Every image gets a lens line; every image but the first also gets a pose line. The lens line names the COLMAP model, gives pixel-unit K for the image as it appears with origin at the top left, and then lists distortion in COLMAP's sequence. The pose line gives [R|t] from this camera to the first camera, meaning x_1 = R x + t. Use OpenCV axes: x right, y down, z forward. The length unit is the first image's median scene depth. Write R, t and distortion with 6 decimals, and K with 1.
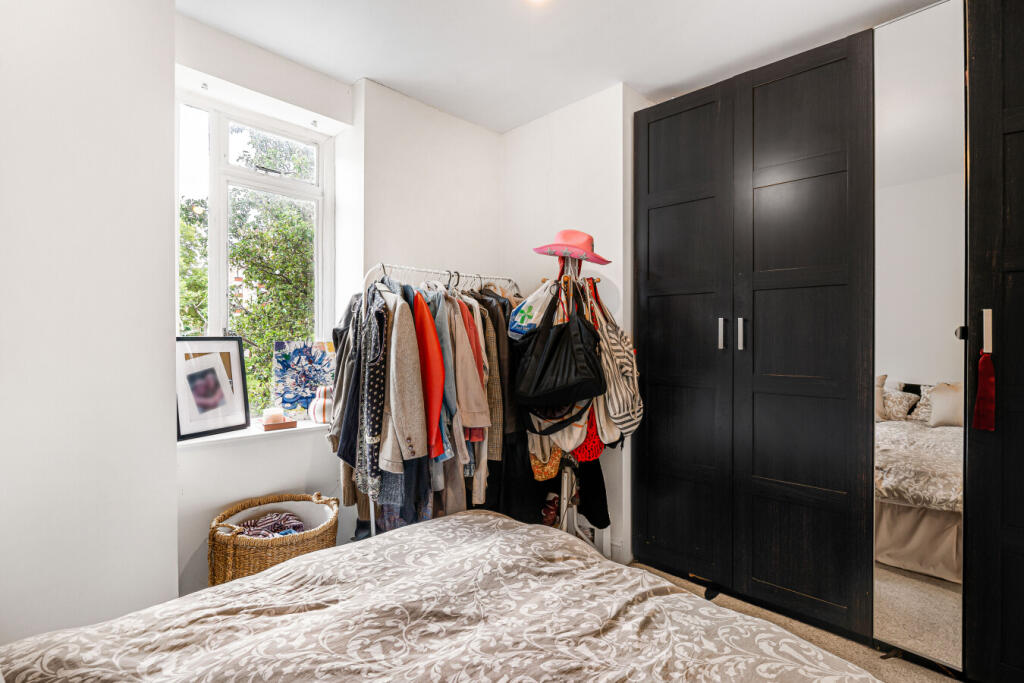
lens RADIAL K [[467.5, 0, 536.9], [0, 467.5, 336.4], [0, 0, 1]] dist [-0.008873, -0.000460]
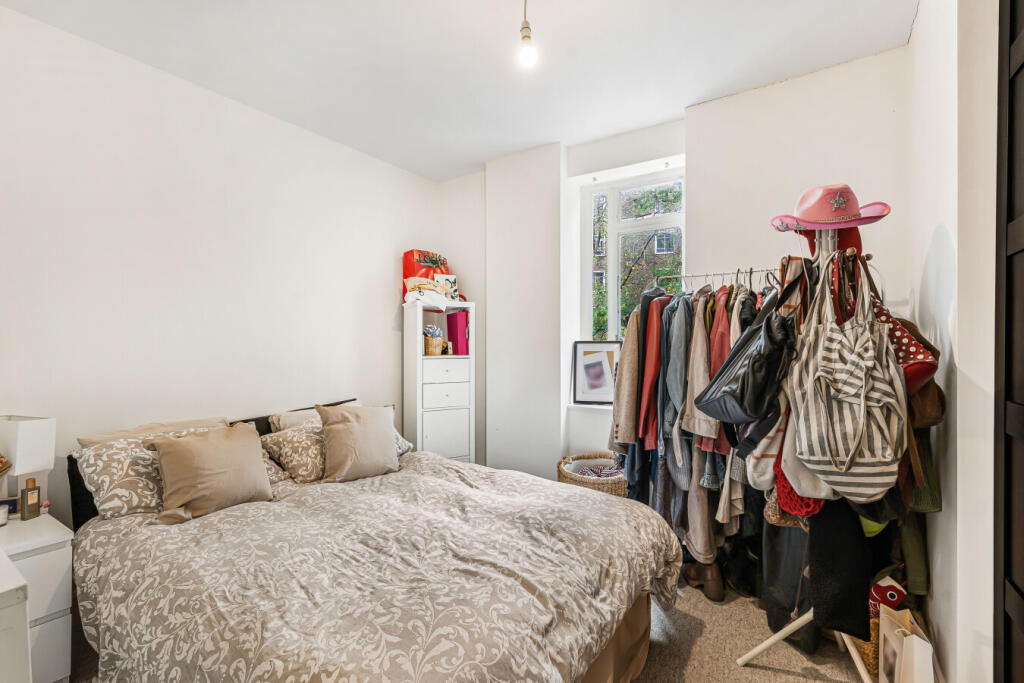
lens RADIAL K [[467.5, 0, 511.1], [0, 467.5, 341.2], [0, 0, 1]] dist [-0.008873, -0.000460]
pose [[0.148242, -0.001731, -0.988950, 1.234304], [0.004456, 0.999989, -0.001083, 0.003337], [0.988941, -0.004246, 0.148248, 0.776528]]
